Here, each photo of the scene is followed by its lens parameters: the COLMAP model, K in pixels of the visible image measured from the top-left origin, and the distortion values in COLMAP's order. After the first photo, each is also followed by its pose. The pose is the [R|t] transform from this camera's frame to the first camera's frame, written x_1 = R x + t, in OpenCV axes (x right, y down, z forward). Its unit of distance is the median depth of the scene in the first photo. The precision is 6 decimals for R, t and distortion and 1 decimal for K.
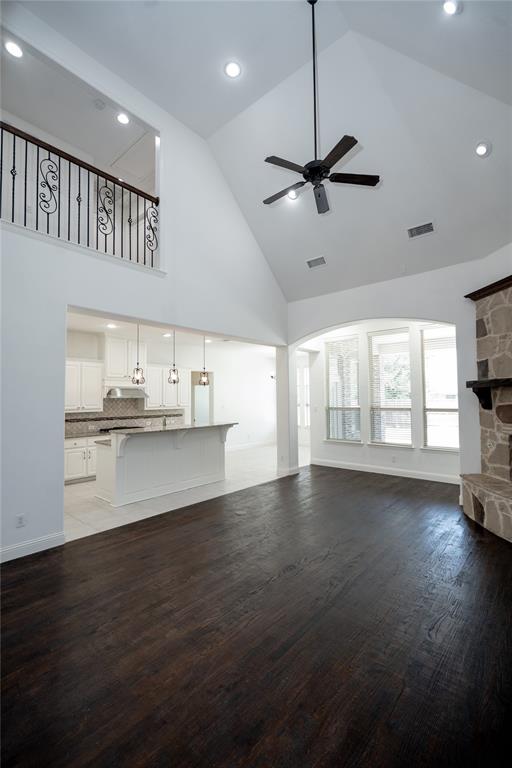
lens RADIAL K [[342.2, 0, 253.7], [0, 342.2, 384.5], [0, 0, 1]] dist [-0.000295, 0.000430]
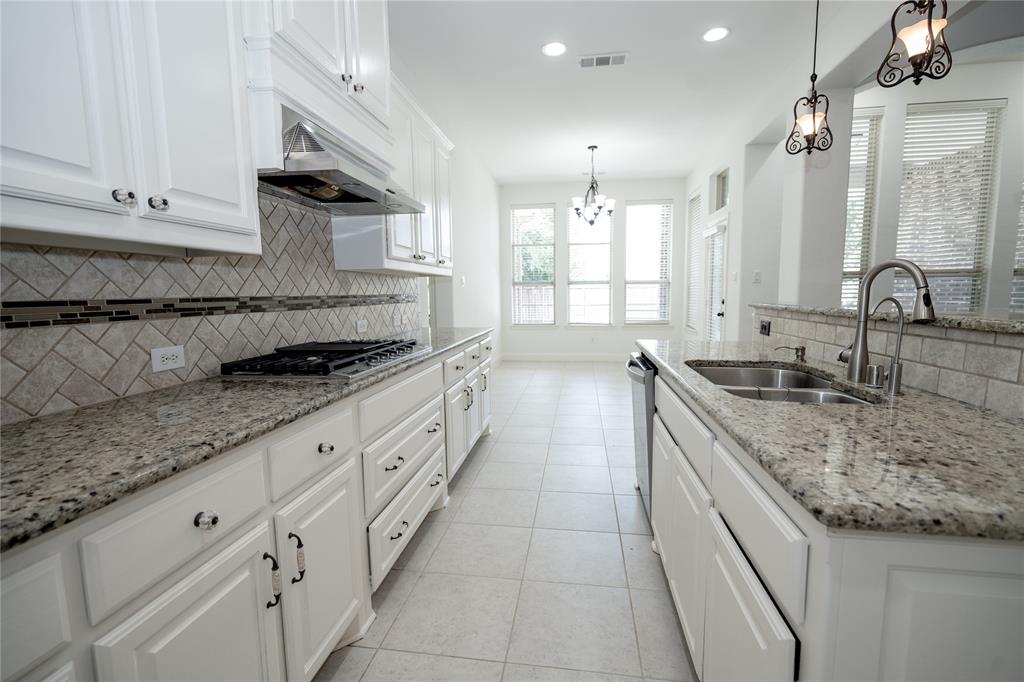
lens RADIAL K [[456.3, 0, 511.1], [0, 456.3, 339.7], [0, 0, 1]] dist [-0.000295, 0.000430]
pose [[0.841370, -0.055807, 0.537570, -0.460981], [-0.019565, 0.990858, 0.133484, 0.087592], [-0.540105, -0.122827, 0.832586, 0.752955]]
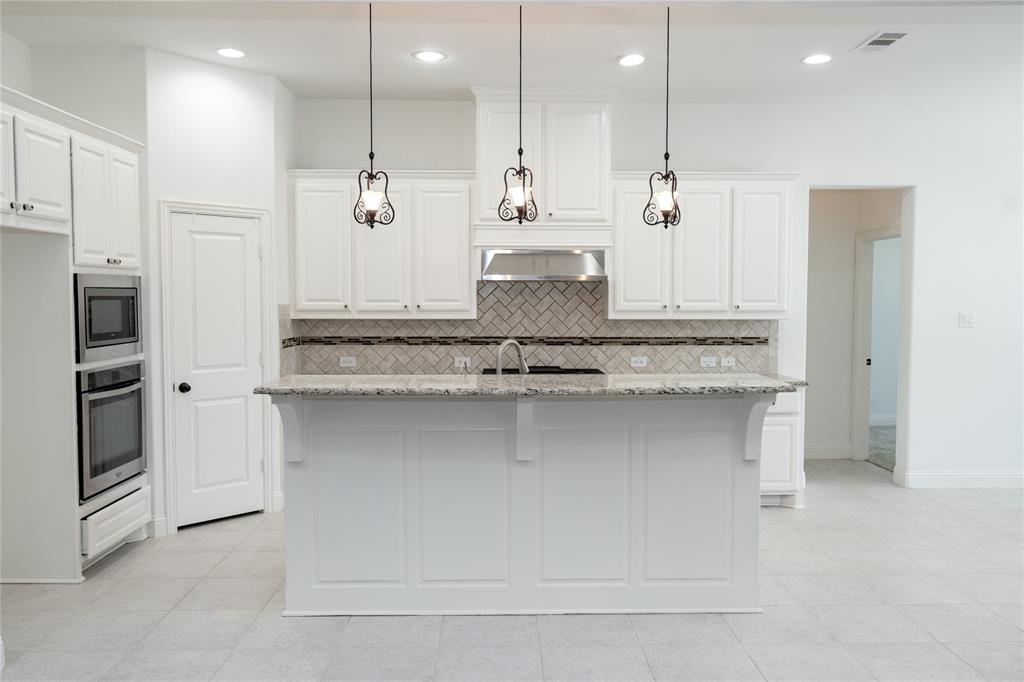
lens RADIAL K [[820.9, 0, 516.5], [0, 820.9, 341.1], [0, 0, 1]] dist [0.009110, -0.008188]
pose [[0.679657, 0.048795, -0.731905, 0.202155], [0.021546, 0.996027, 0.086411, 0.029883], [0.733213, -0.074500, 0.675906, 0.462352]]
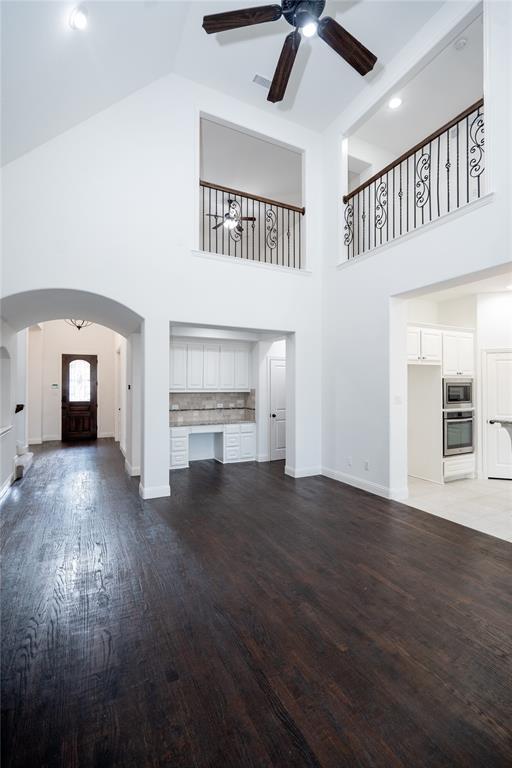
lens RADIAL K [[342.2, 0, 253.7], [0, 342.2, 384.5], [0, 0, 1]] dist [-0.000295, 0.000430]
pose [[-0.370757, 0.001641, -0.928728, 0.376336], [0.040895, 0.999057, -0.014560, 0.033251], [0.927829, -0.043378, -0.370475, 0.528524]]
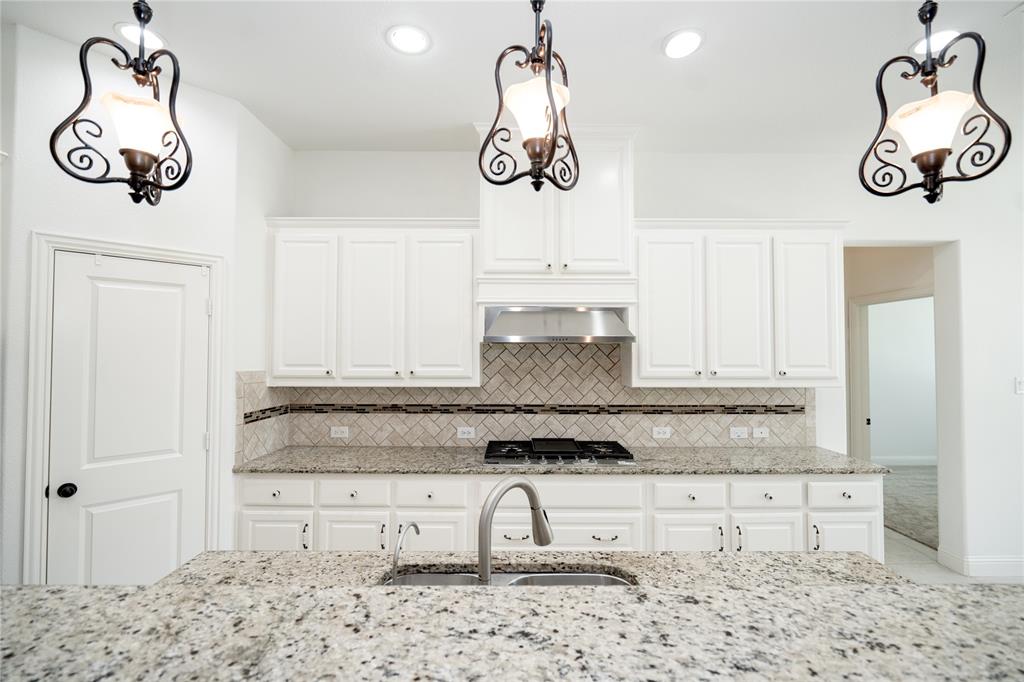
lens RADIAL K [[459.7, 0, 516.6], [0, 459.7, 341.6], [0, 0, 1]] dist [-0.002464, 0.001165]
pose [[0.665324, -0.006585, -0.746526, -0.115257], [0.021953, 0.999701, 0.010747, 0.035271], [0.746232, -0.023539, 0.665269, 0.755928]]
